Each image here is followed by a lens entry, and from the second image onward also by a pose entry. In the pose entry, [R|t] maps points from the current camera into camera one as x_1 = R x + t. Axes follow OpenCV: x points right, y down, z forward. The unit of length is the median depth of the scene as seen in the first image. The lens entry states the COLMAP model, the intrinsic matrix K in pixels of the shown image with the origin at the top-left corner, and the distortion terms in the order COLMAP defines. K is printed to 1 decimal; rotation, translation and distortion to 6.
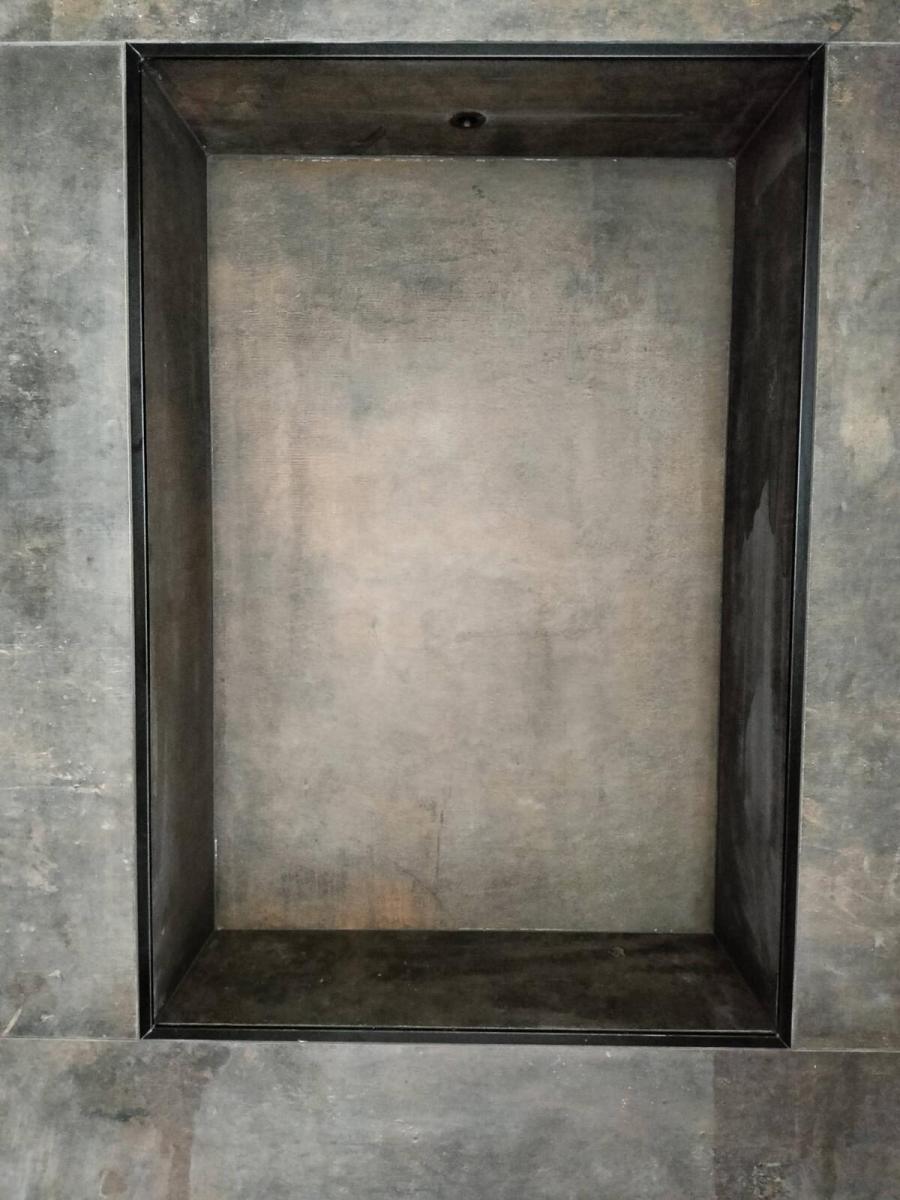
lens RADIAL K [[862.2, 0, 443.7], [0, 862.2, 593.1], [0, 0, 1]] dist [0.025695, -0.034083]
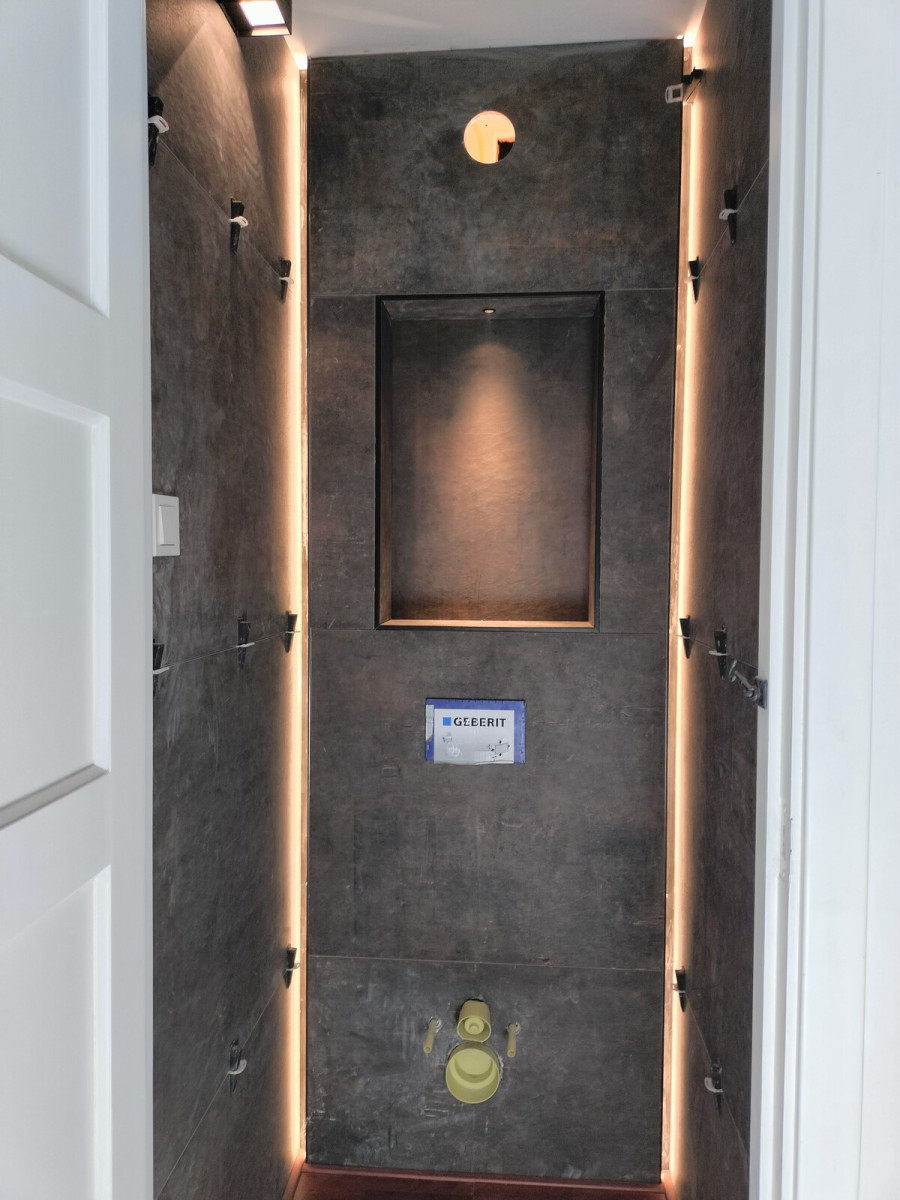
lens RADIAL K [[878.6, 0, 450.0], [0, 878.6, 600.0], [0, 0, 1]] dist [0.088337, -0.167025]
pose [[0.997839, 0.001282, -0.065697, 0.098340], [-0.003328, 0.999513, -0.031036, 0.514217], [0.065625, 0.031187, 0.997357, -1.977639]]
